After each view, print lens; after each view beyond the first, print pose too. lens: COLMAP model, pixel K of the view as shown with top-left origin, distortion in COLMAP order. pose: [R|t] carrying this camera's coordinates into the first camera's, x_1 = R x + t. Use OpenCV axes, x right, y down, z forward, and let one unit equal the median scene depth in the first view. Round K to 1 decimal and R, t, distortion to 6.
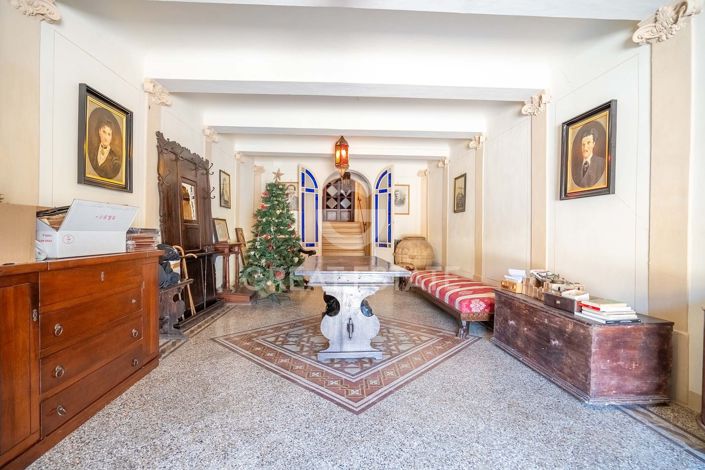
lens RADIAL K [[325.4, 0, 351.0], [0, 325.4, 235.5], [0, 0, 1]] dist [-0.037182, 0.002942]
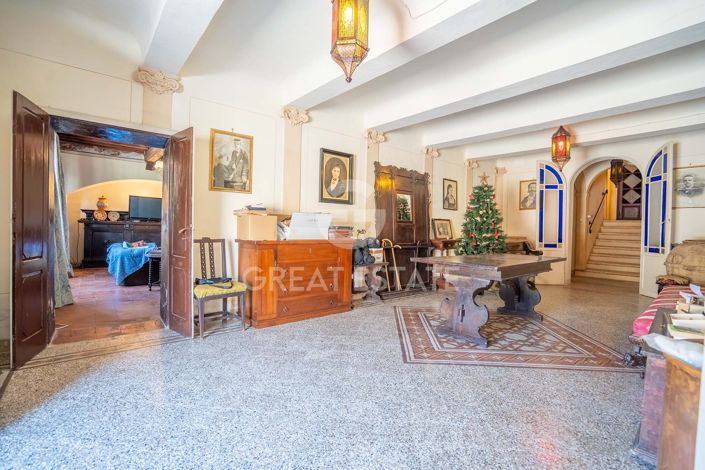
lens RADIAL K [[325.4, 0, 353.4], [0, 325.4, 233.4], [0, 0, 1]] dist [-0.037182, 0.002942]
pose [[0.614498, 0.014401, -0.788787, 0.561687], [-0.020546, 0.999786, 0.002247, 0.007344], [0.788651, 0.014825, 0.614663, -0.008356]]
